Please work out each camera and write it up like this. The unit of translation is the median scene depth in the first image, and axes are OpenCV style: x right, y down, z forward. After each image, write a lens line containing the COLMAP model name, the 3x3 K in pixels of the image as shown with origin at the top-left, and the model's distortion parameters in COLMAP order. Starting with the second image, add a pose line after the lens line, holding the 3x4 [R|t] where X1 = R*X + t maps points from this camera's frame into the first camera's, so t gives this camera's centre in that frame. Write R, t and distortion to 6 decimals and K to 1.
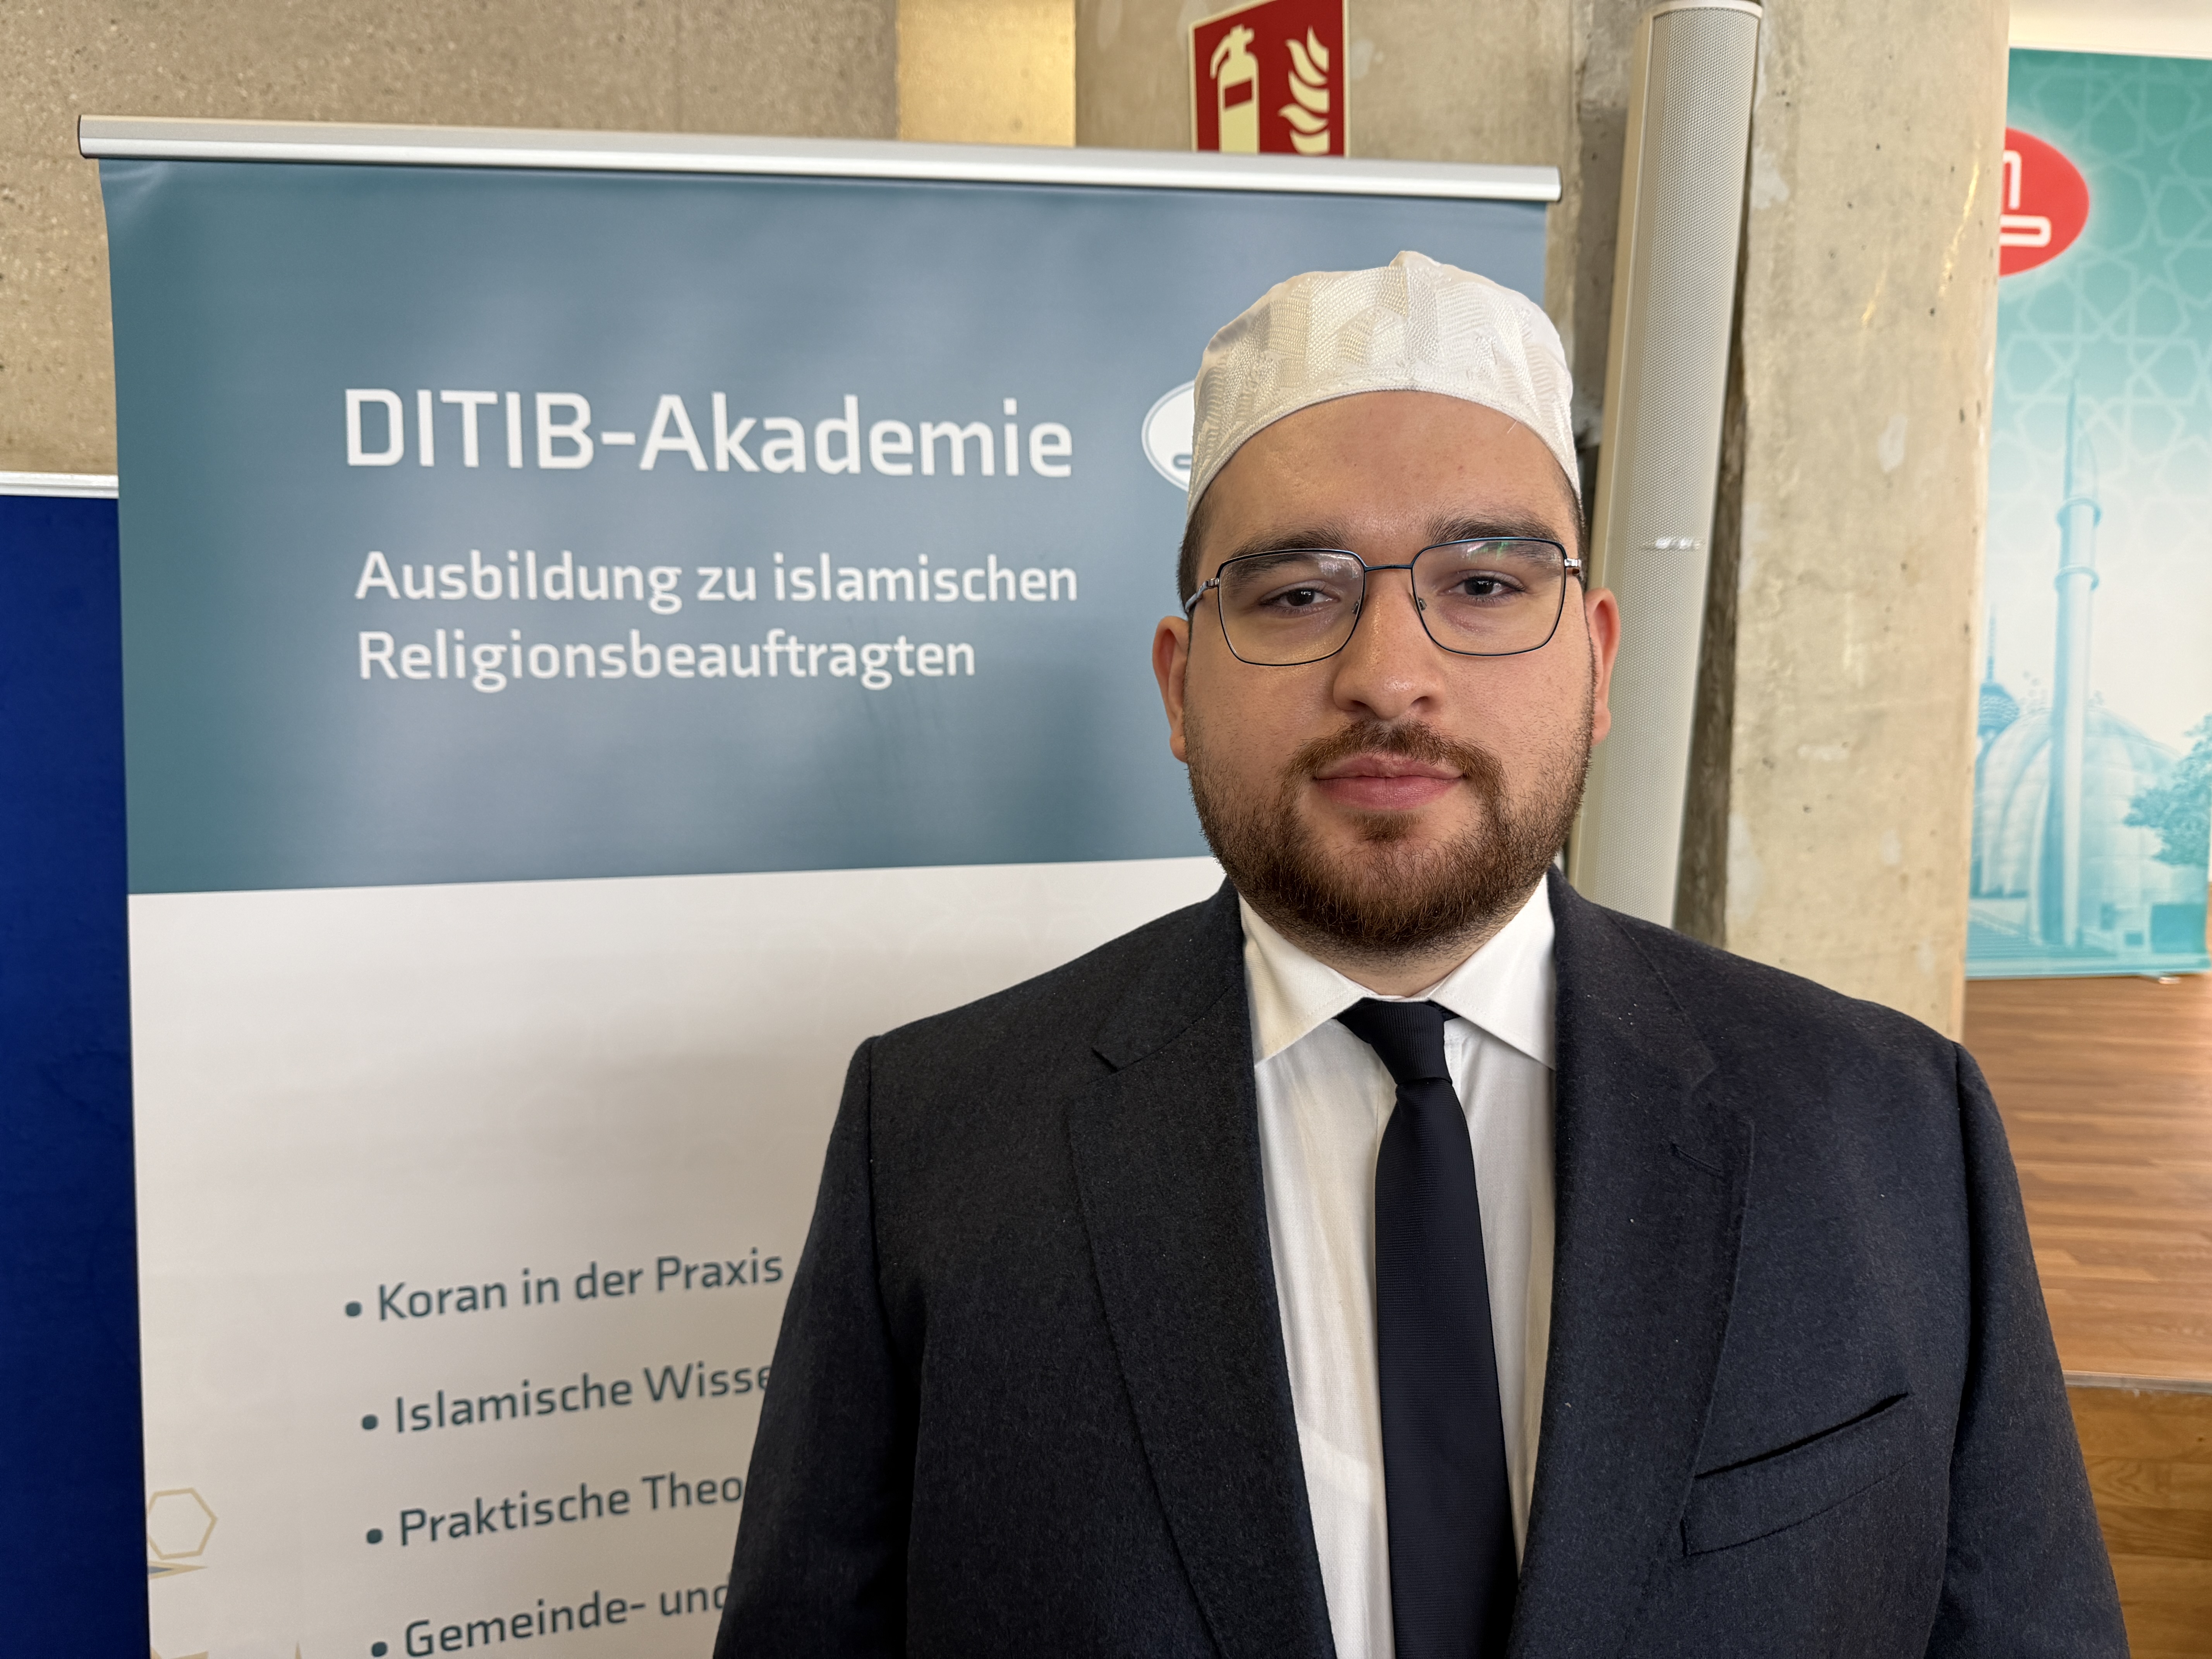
lens RADIAL K [[1544.0, 0, 1067.8], [0, 1544.0, 840.5], [0, 0, 1]] dist [-0.007991, -0.005291]
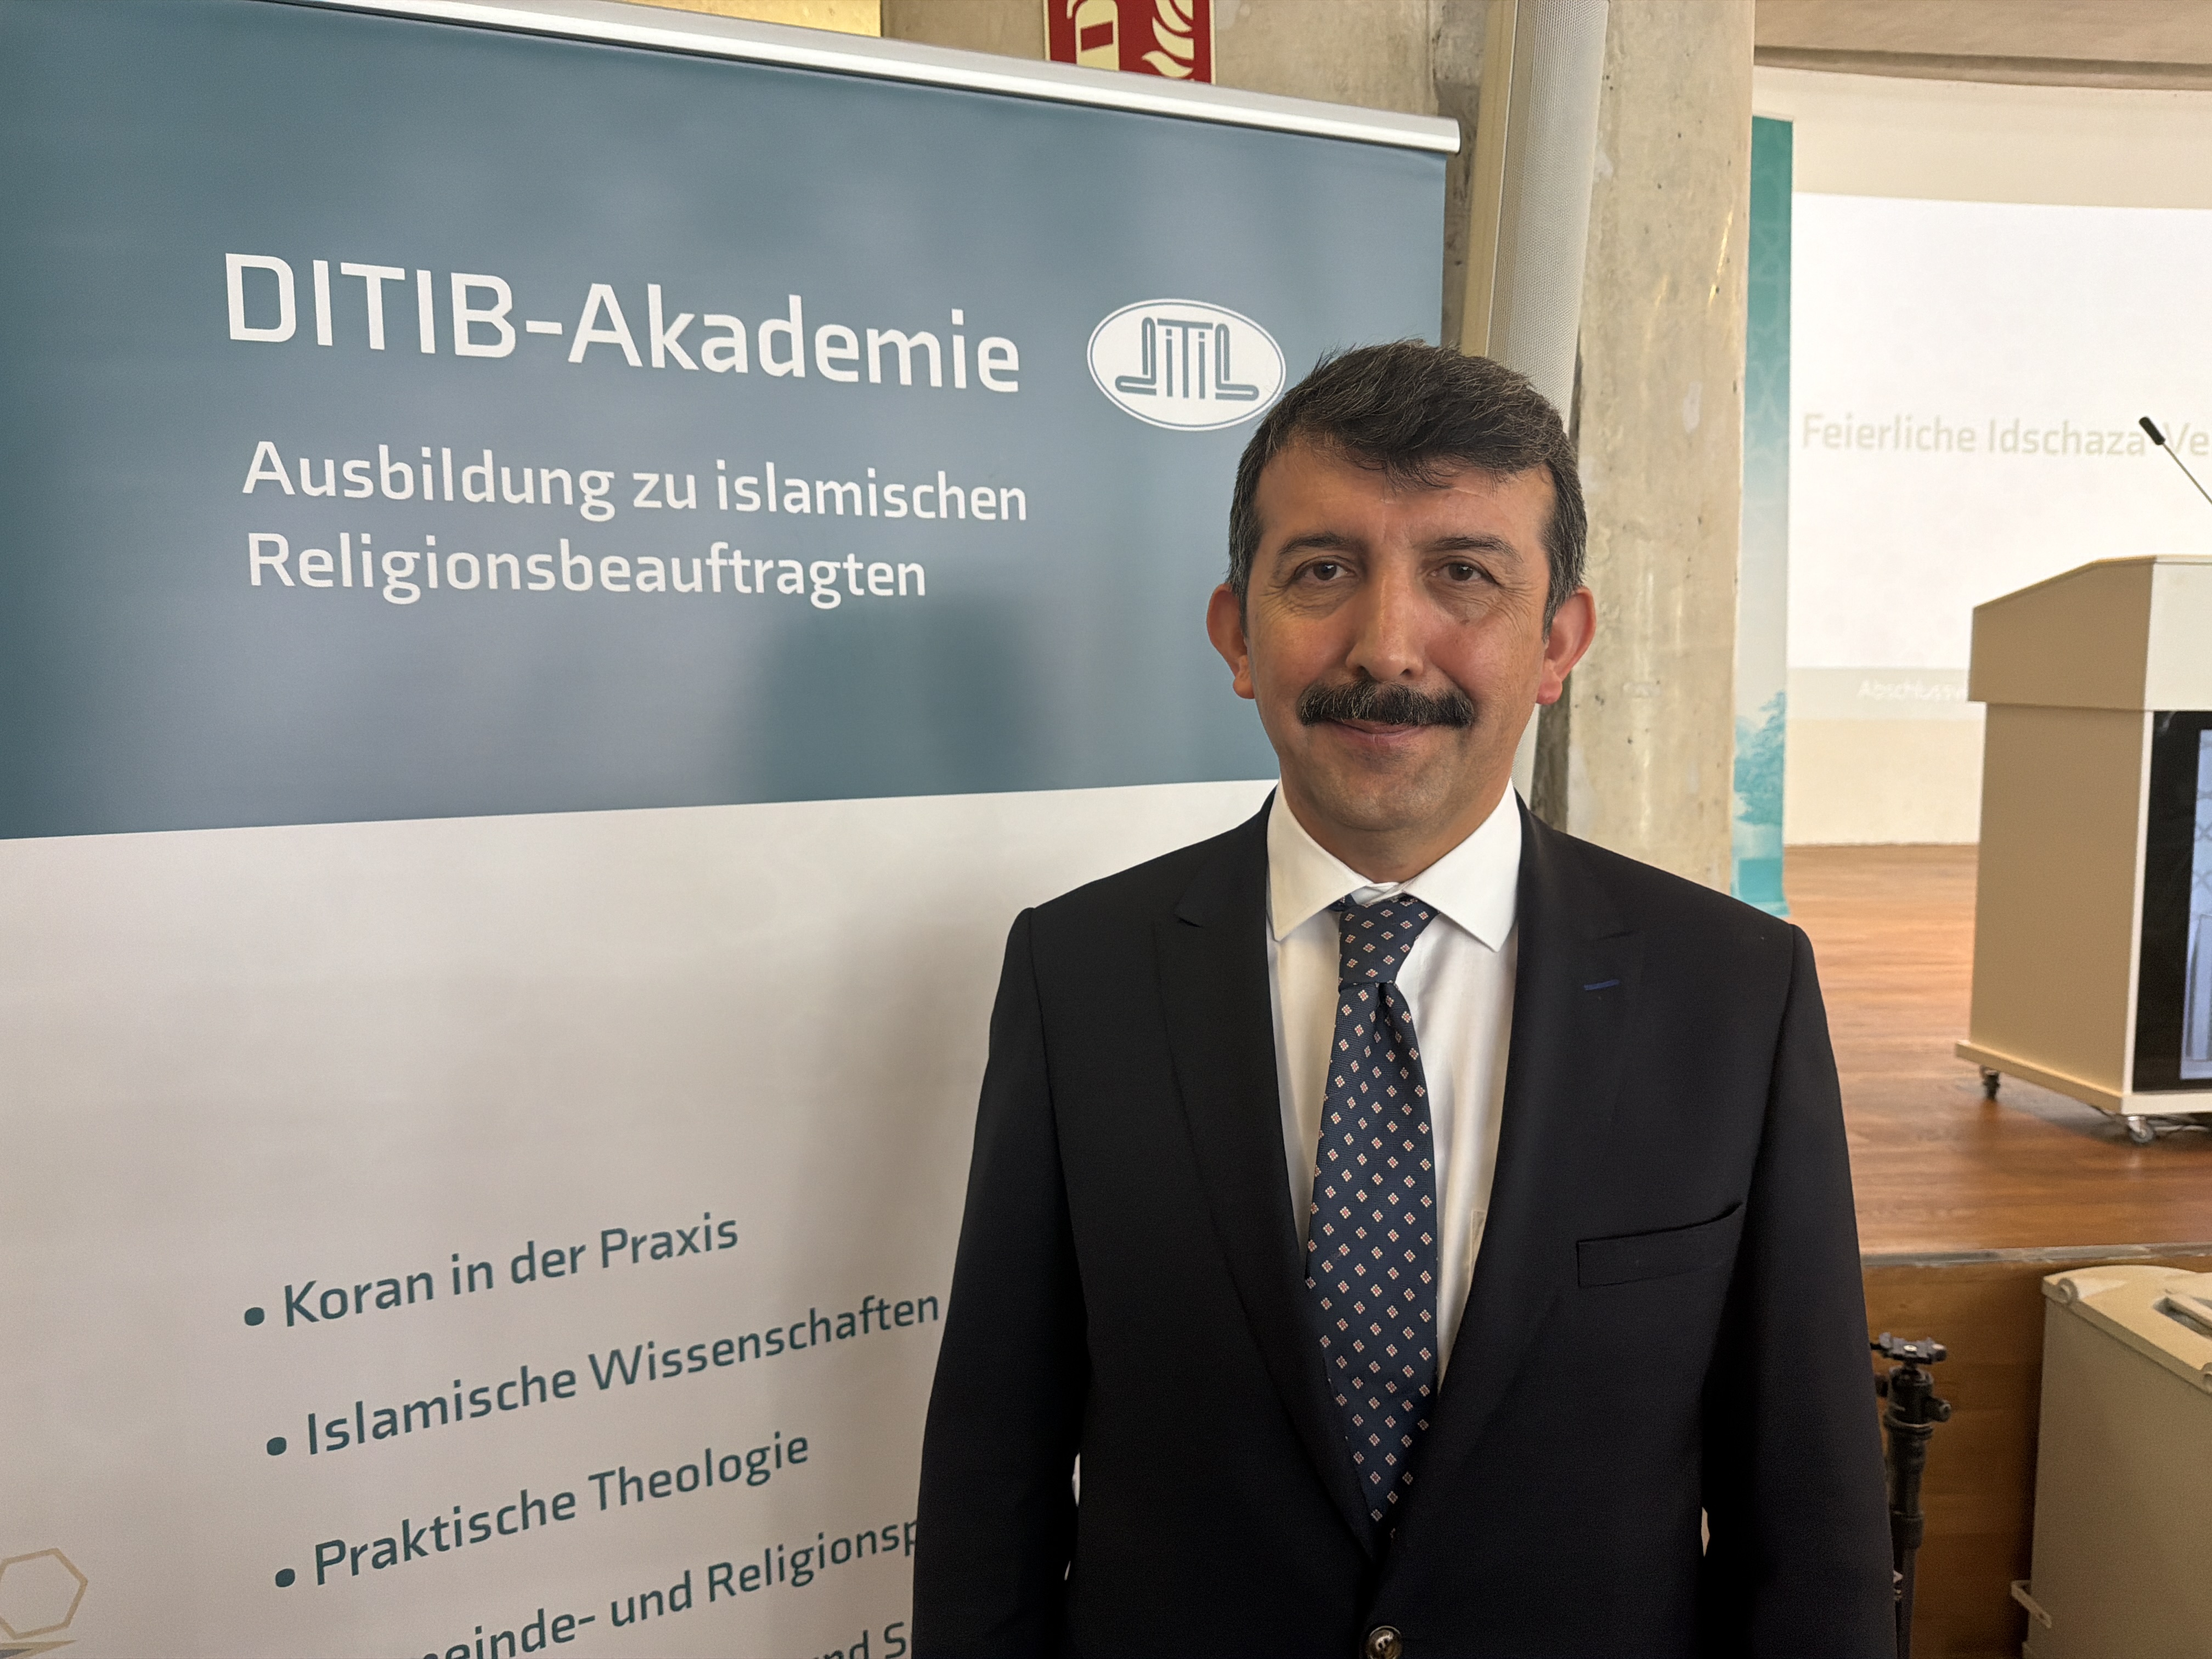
lens RADIAL K [[1547.4, 0, 1068.8], [0, 1547.4, 817.7], [0, 0, 1]] dist [-0.011315, 0.003089]
pose [[0.972479, -0.022759, 0.231876, -0.202305], [0.025410, 0.999641, -0.008452, 0.041677], [-0.231601, 0.014112, 0.972709, 0.047532]]
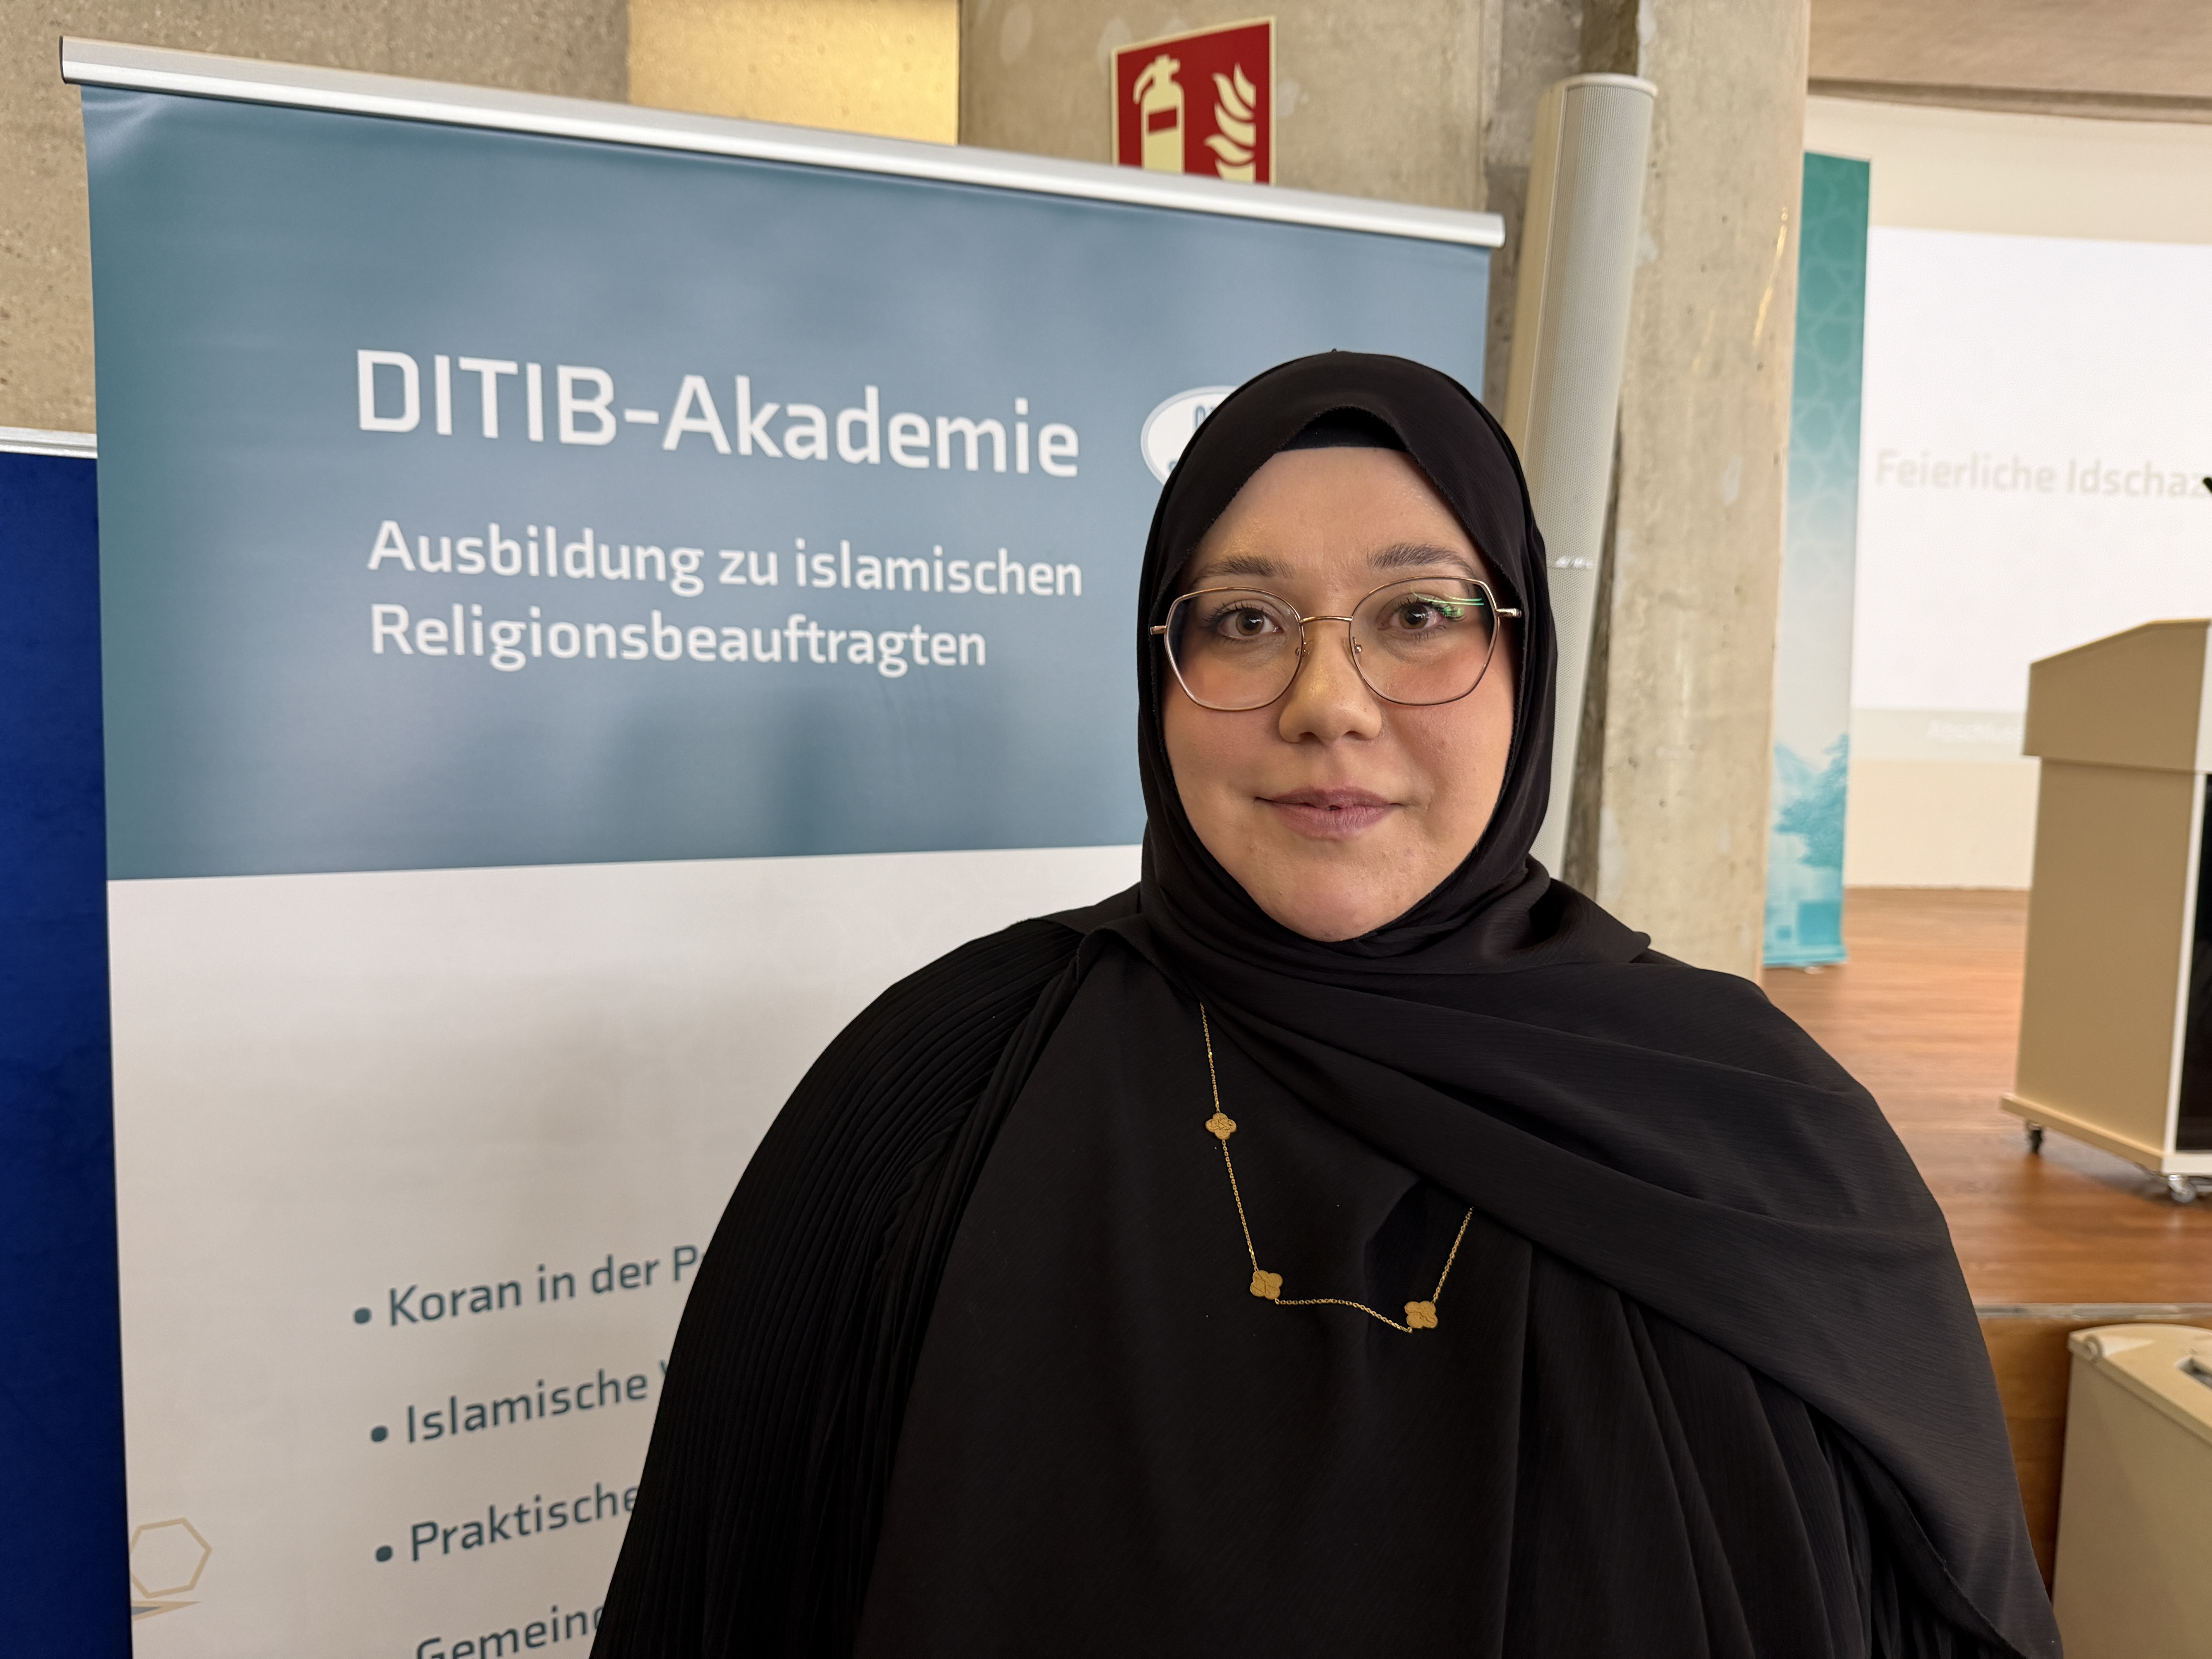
lens RADIAL K [[1544.0, 0, 1067.8], [0, 1544.0, 840.5], [0, 0, 1]] dist [-0.007991, -0.005291]
pose [[0.980892, 0.000153, 0.194554, -0.209290], [0.001080, 0.999980, -0.006229, 0.016332], [-0.194551, 0.006320, 0.980872, -0.018235]]
